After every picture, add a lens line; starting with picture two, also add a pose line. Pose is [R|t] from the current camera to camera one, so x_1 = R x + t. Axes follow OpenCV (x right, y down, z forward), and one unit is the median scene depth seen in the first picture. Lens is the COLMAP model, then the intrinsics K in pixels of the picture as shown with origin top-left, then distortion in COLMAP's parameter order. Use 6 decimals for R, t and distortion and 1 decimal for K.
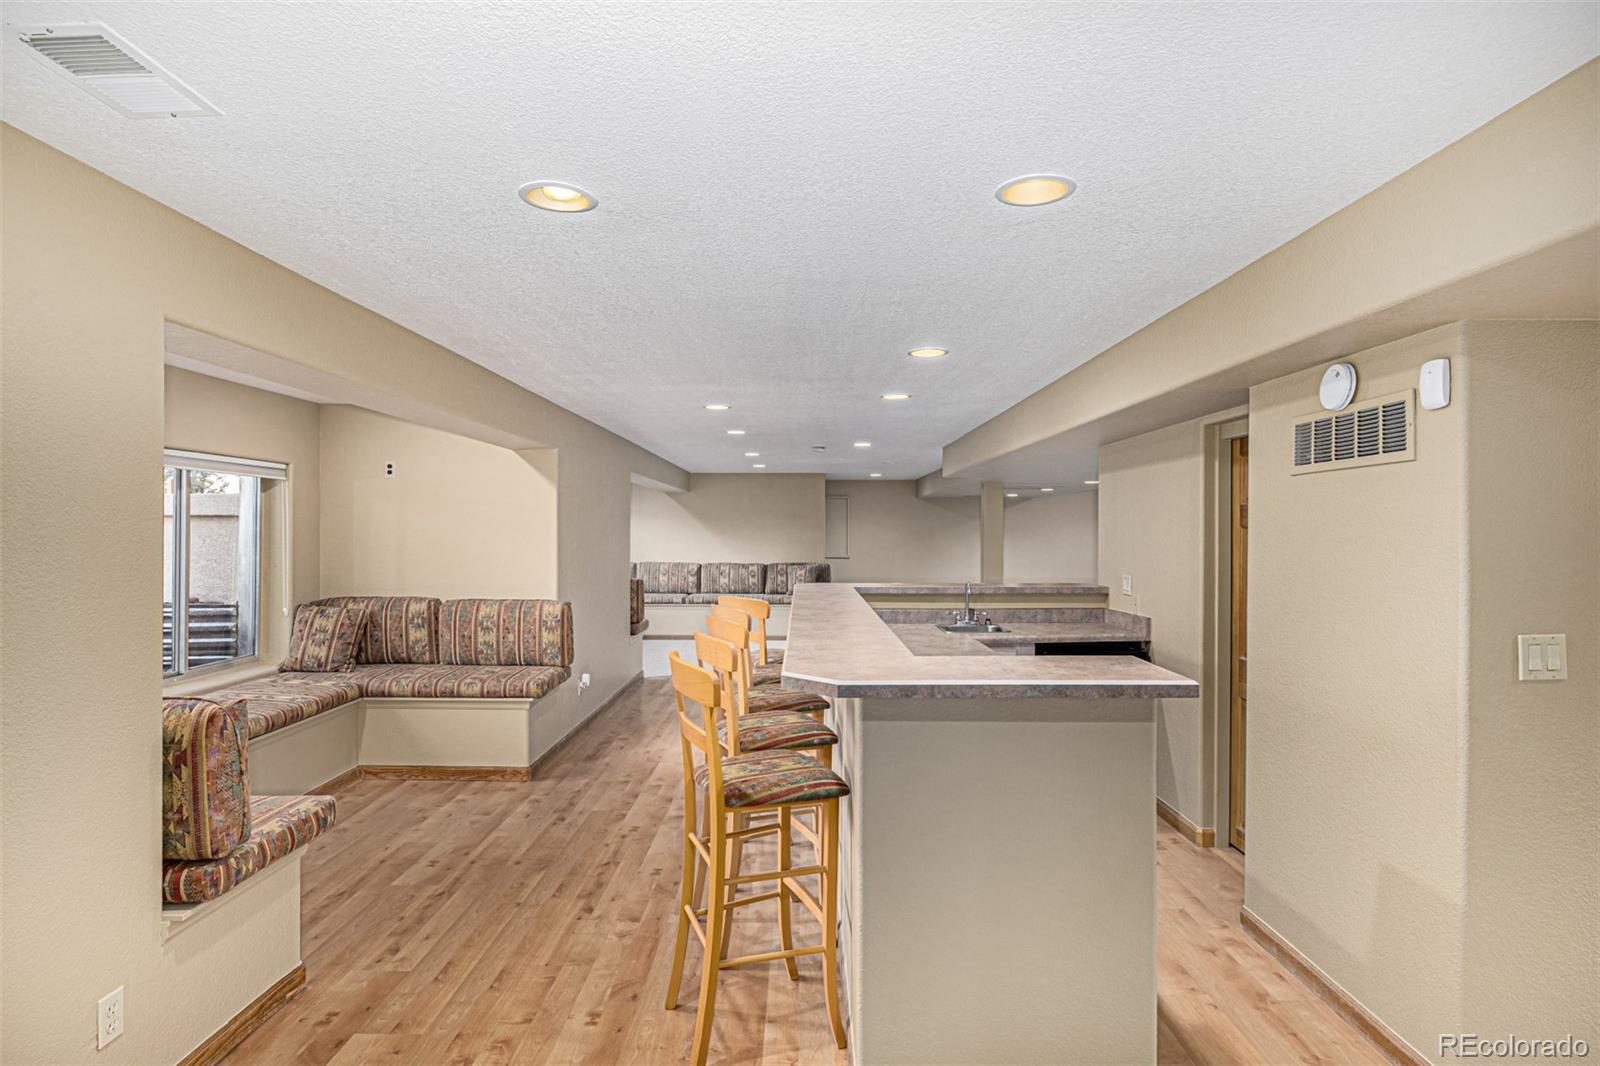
lens RADIAL K [[830.4, 0, 800.0], [0, 830.4, 533.0], [0, 0, 1]] dist [-0.000064, -0.000014]
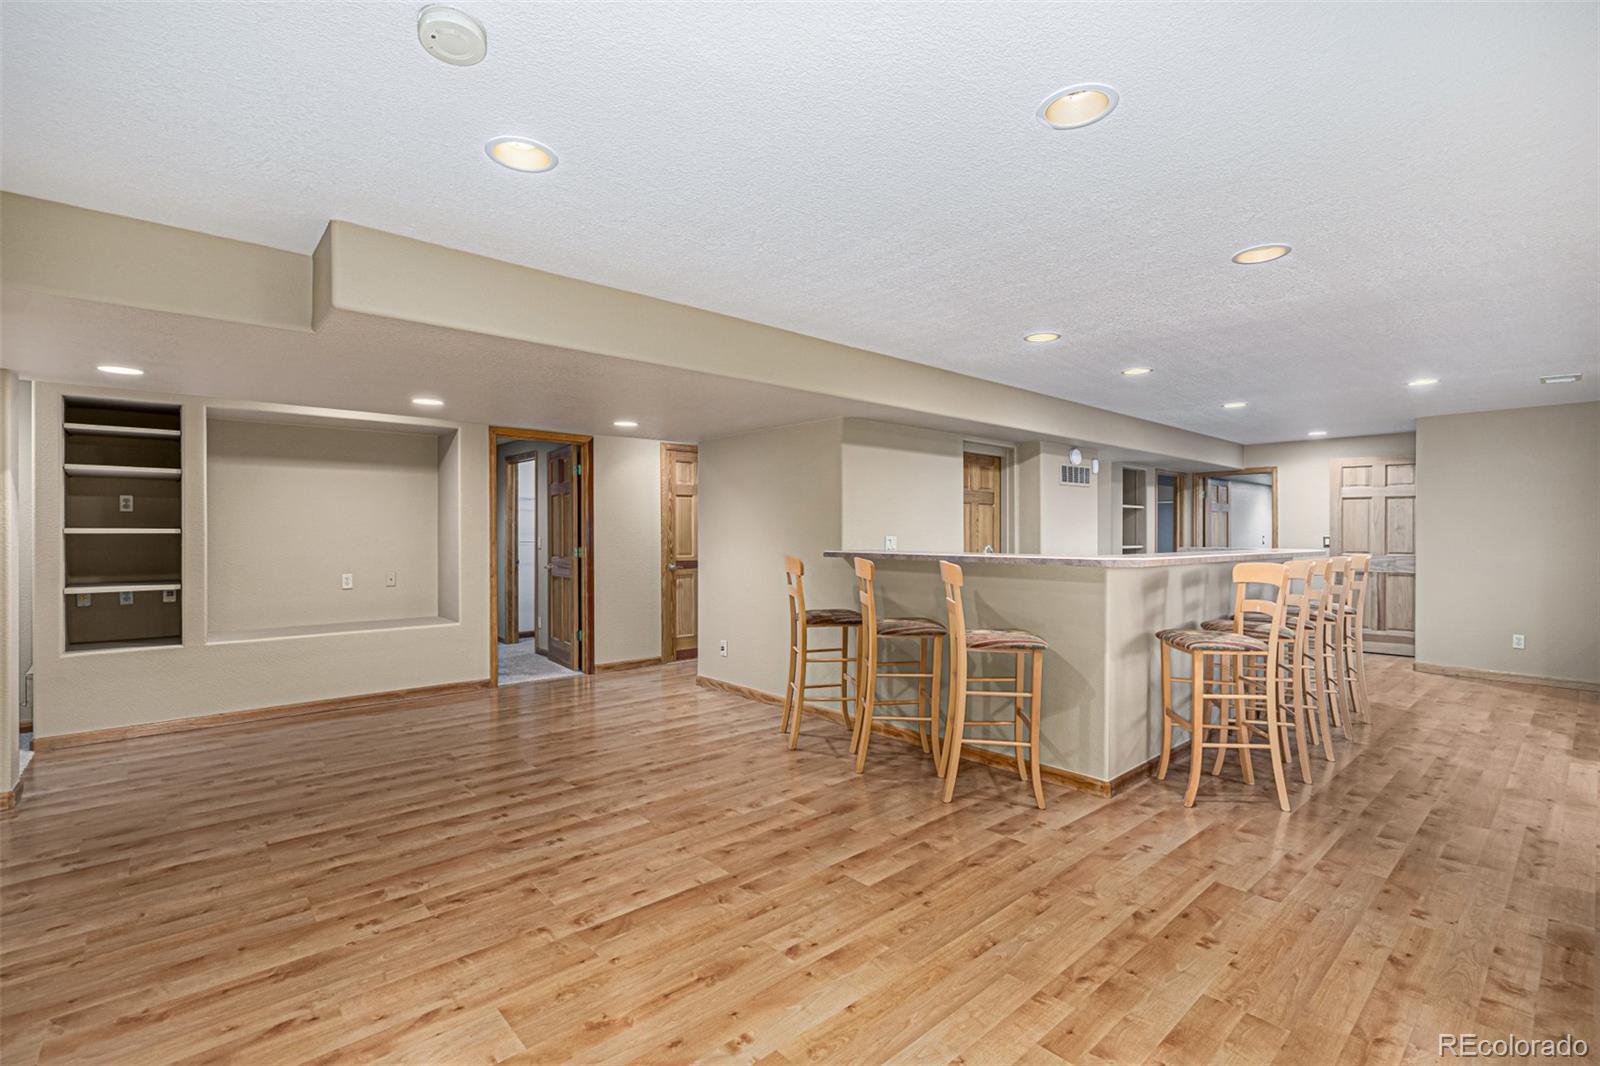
lens RADIAL K [[718.6, 0, 800.0], [0, 718.6, 533.0], [0, 0, 1]] dist [0.000620, 0.000105]
pose [[-0.672645, -0.001613, 0.739963, -0.309737], [-0.002586, 0.999997, -0.000172, 0.050209], [-0.739960, -0.002029, -0.672647, 1.916575]]
